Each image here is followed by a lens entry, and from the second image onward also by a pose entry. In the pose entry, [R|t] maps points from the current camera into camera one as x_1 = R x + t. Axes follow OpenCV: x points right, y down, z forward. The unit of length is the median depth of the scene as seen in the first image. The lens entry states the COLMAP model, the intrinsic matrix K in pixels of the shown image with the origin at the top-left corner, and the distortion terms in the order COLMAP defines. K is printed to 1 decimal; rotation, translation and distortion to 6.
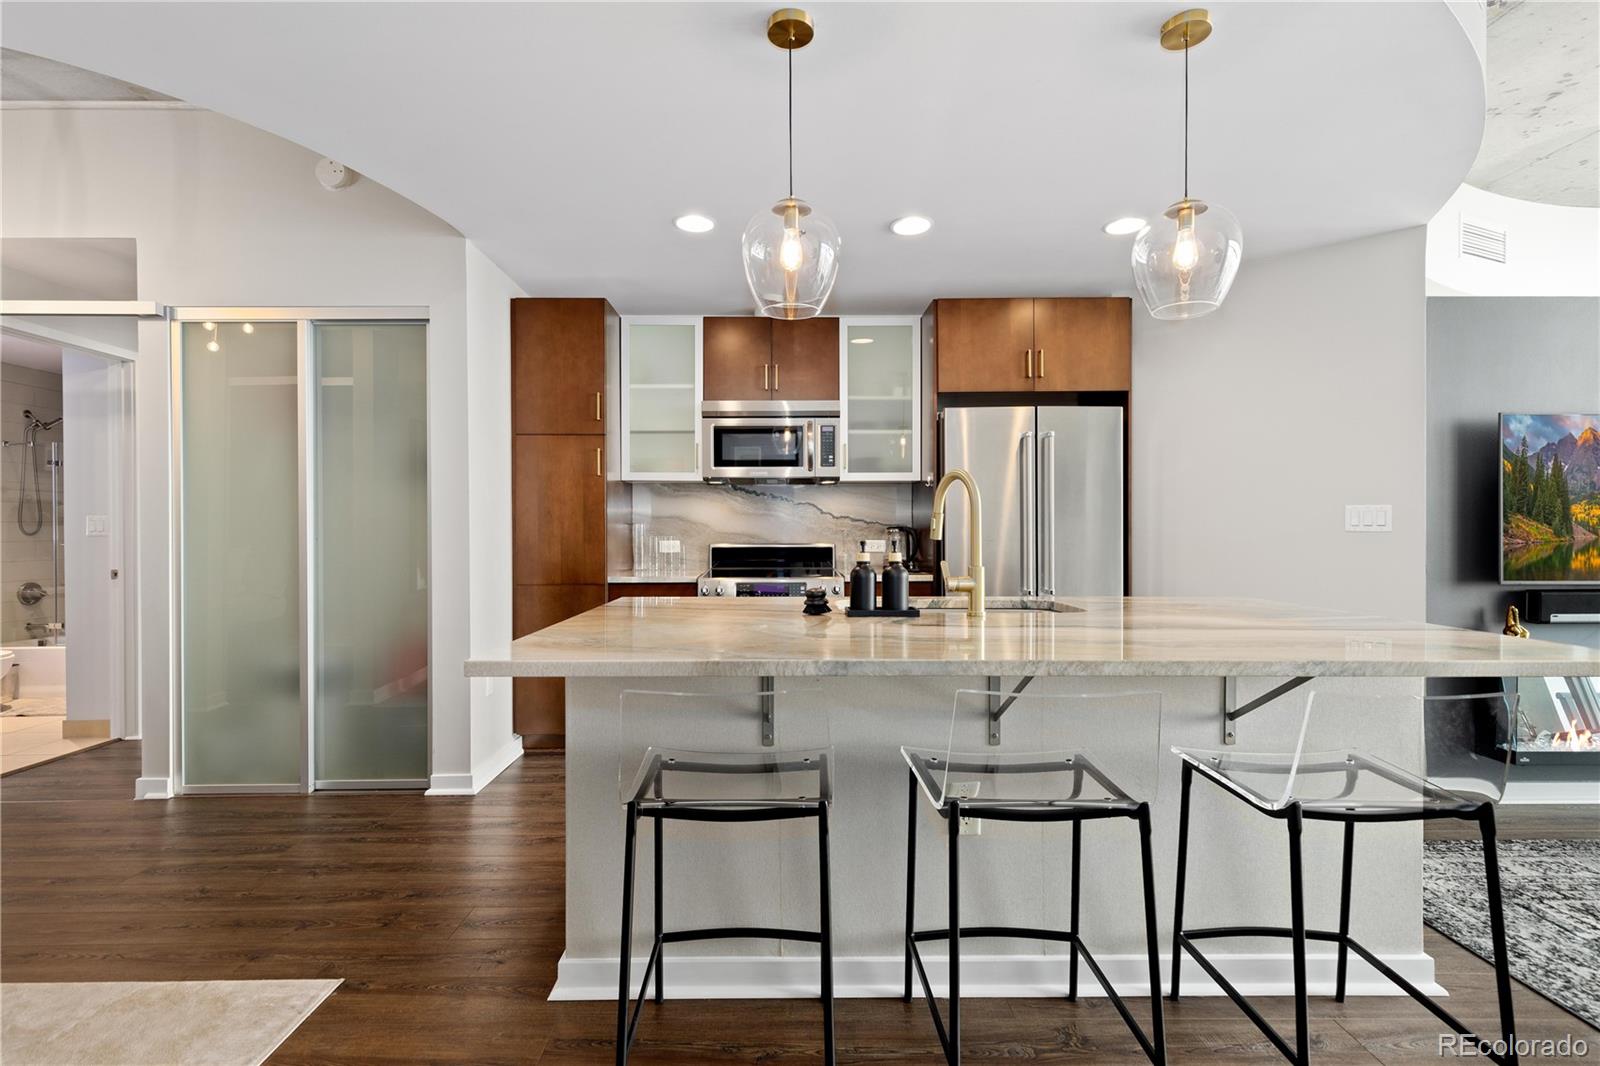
lens RADIAL K [[726.9, 0, 794.1], [0, 726.9, 531.9], [0, 0, 1]] dist [0.000822, -0.000232]
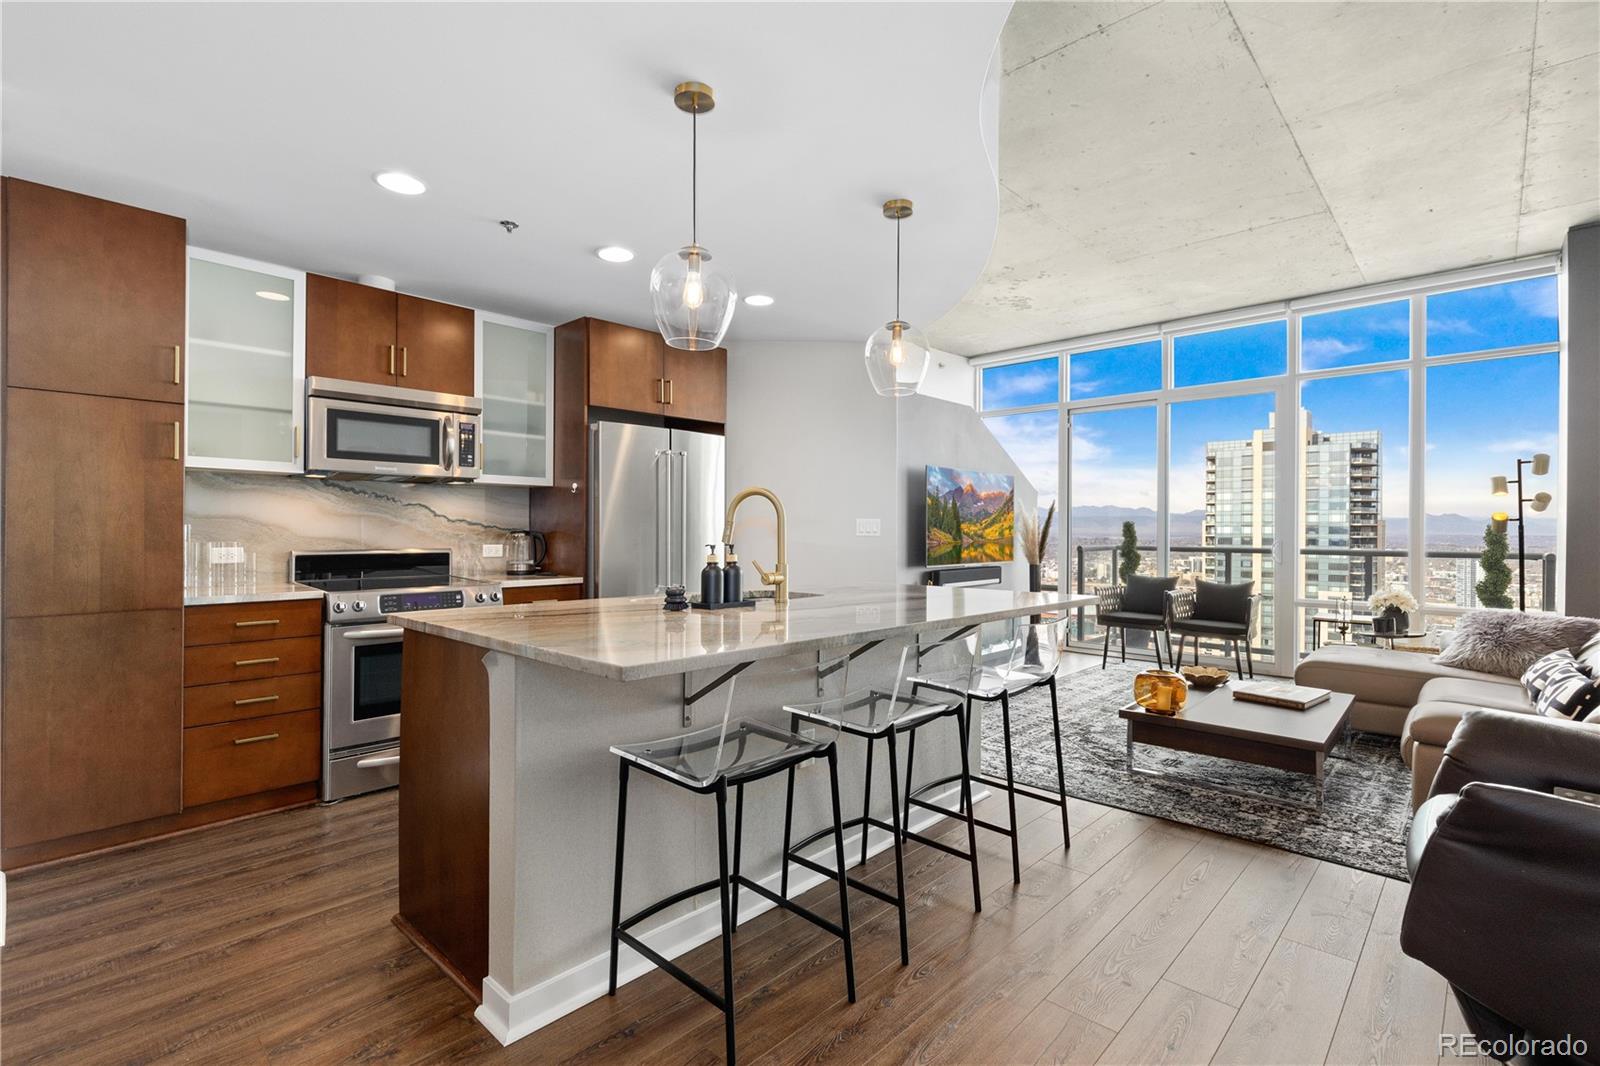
lens RADIAL K [[719.2, 0, 802.1], [0, 719.2, 529.2], [0, 0, 1]] dist [0.001947, 0.000108]
pose [[0.696488, 0.008959, 0.717513, -0.320888], [-0.002042, 0.999943, -0.010504, -0.000530], [-0.717566, 0.005851, 0.696466, 0.042676]]
